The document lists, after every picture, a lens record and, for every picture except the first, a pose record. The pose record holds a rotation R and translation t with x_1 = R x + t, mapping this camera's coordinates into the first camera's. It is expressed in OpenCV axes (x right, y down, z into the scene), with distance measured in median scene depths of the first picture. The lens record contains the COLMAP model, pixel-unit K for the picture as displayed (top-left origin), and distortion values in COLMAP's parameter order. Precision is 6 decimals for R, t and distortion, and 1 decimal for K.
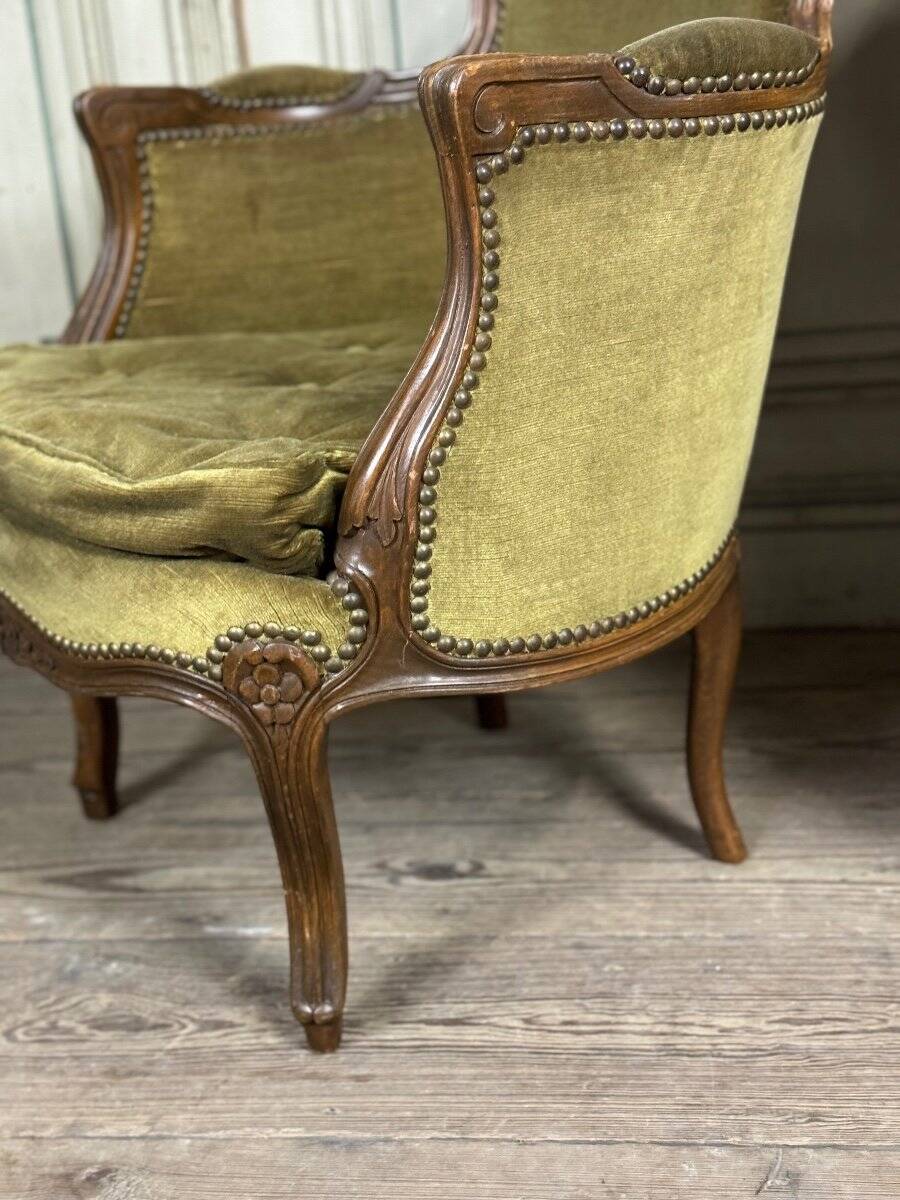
lens RADIAL K [[1655.2, 0, 435.5], [0, 1655.2, 589.0], [0, 0, 1]] dist [0.117776, 0.000000]
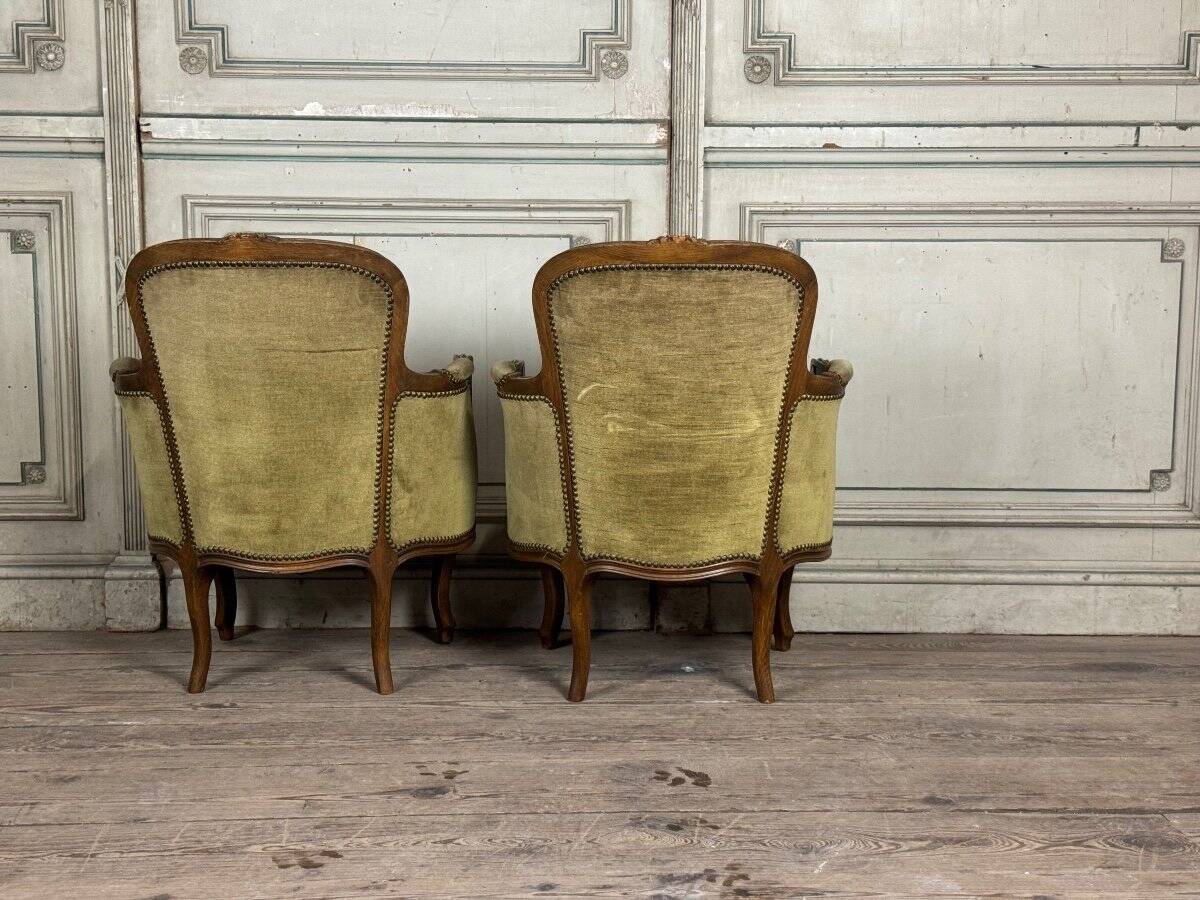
lens RADIAL K [[1655.2, 0, 601.1], [0, 1655.2, 464.2], [0, 0, 1]] dist [0.117776, 0.000000]
pose [[0.978011, 0.065608, 0.197966, 0.053806], [-0.033179, 0.986087, -0.162883, 0.244037], [-0.205898, 0.152733, 0.966581, -1.694489]]
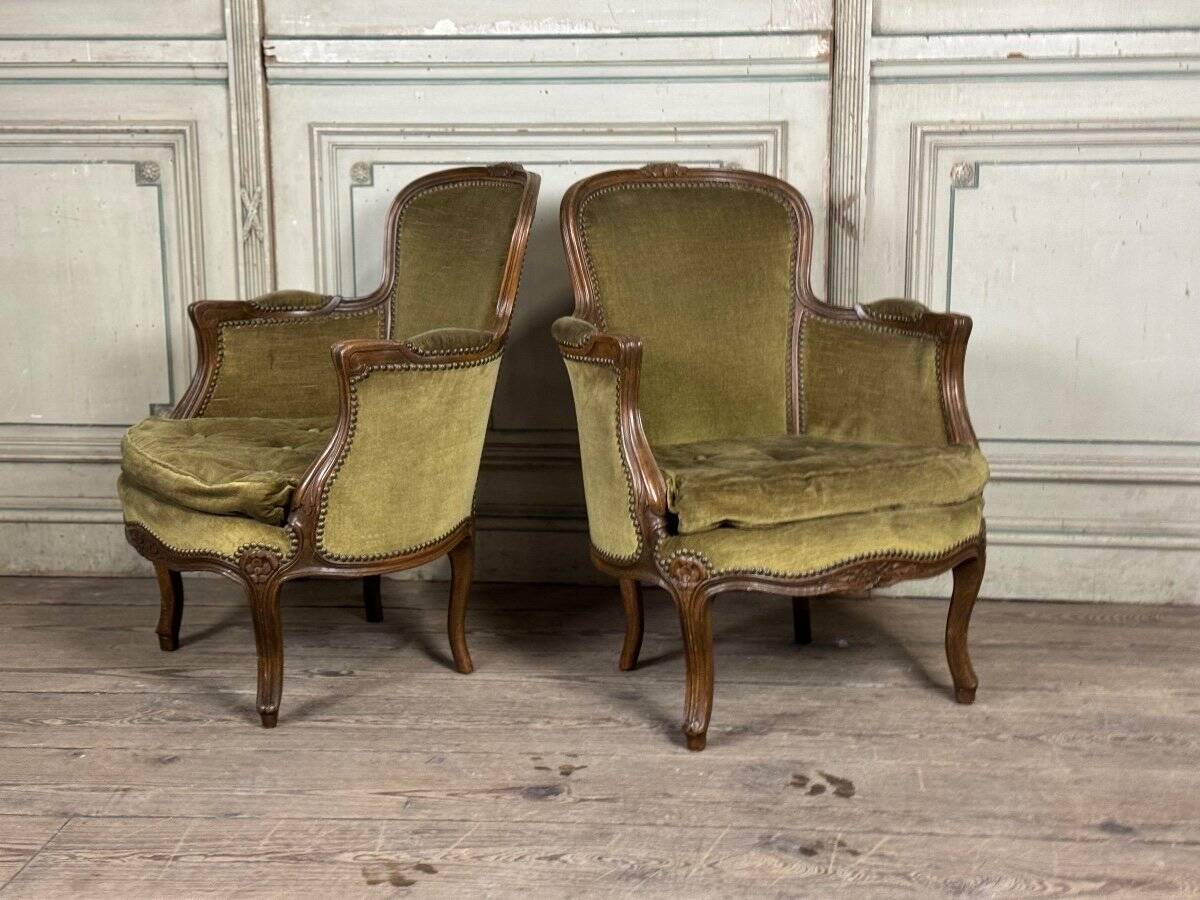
lens RADIAL K [[1655.2, 0, 604.6], [0, 1655.2, 434.3], [0, 0, 1]] dist [0.117776, 0.000000]
pose [[0.994020, 0.066945, 0.086275, 0.179523], [-0.057294, 0.992296, -0.109849, 0.096727], [-0.092964, 0.104249, 0.990197, -1.479167]]
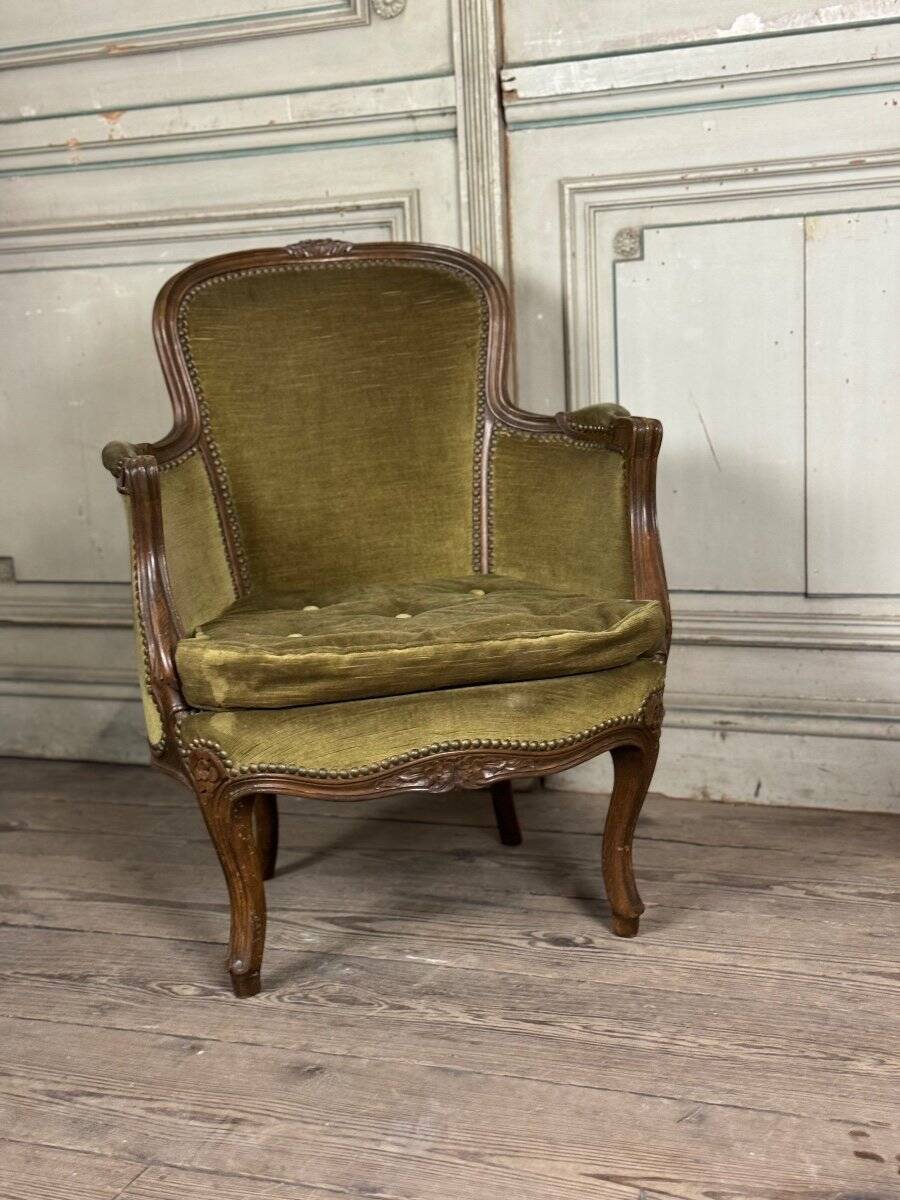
lens RADIAL K [[1655.2, 0, 445.1], [0, 1655.2, 607.3], [0, 0, 1]] dist [0.117776, 0.000000]
pose [[0.973546, 0.074768, -0.215910, 0.248126], [-0.094119, 0.992280, -0.080766, 0.000884], [0.208204, 0.098950, 0.973067, -0.646902]]
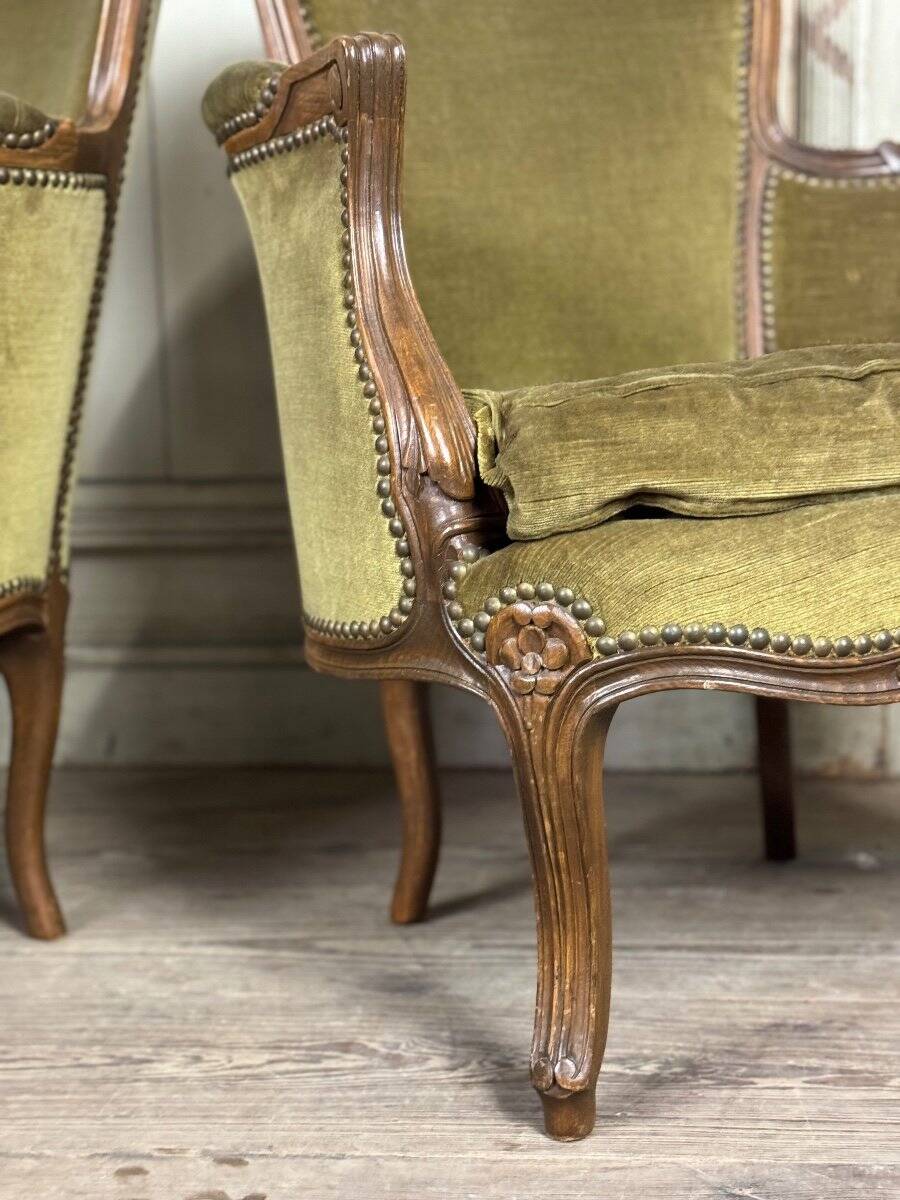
lens RADIAL K [[1655.2, 0, 457.9], [0, 1655.2, 605.3], [0, 0, 1]] dist [0.117776, 0.000000]
pose [[0.994675, 0.054969, 0.087176, 0.388144], [-0.040243, 0.985889, -0.162490, 0.143956], [-0.094877, 0.158117, 0.982852, -0.041401]]
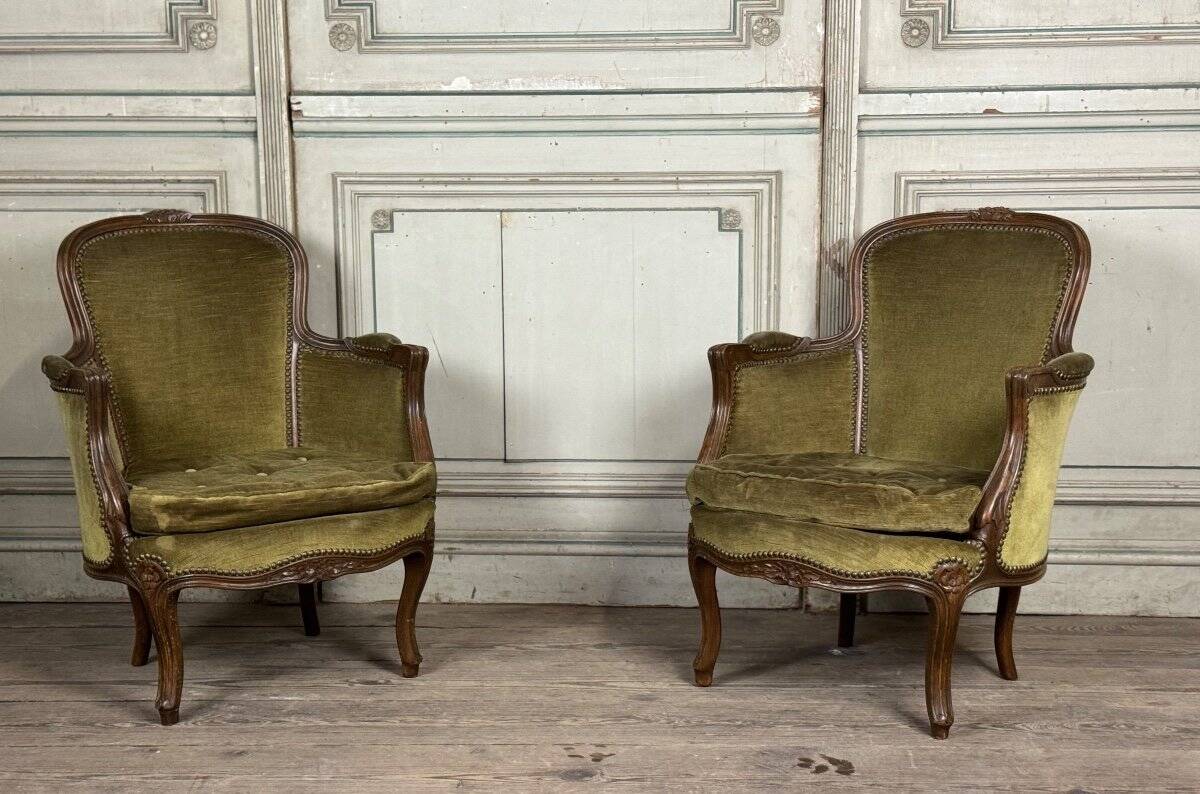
lens RADIAL K [[1780.0, 0, 608.4], [0, 1780.0, 489.3], [0, 0, 1]] dist [0.129676, 0.000000]
pose [[0.991377, 0.059367, 0.116822, 0.029001], [-0.046679, 0.993000, -0.108503, 0.192711], [-0.122446, 0.102114, 0.987208, -1.916117]]
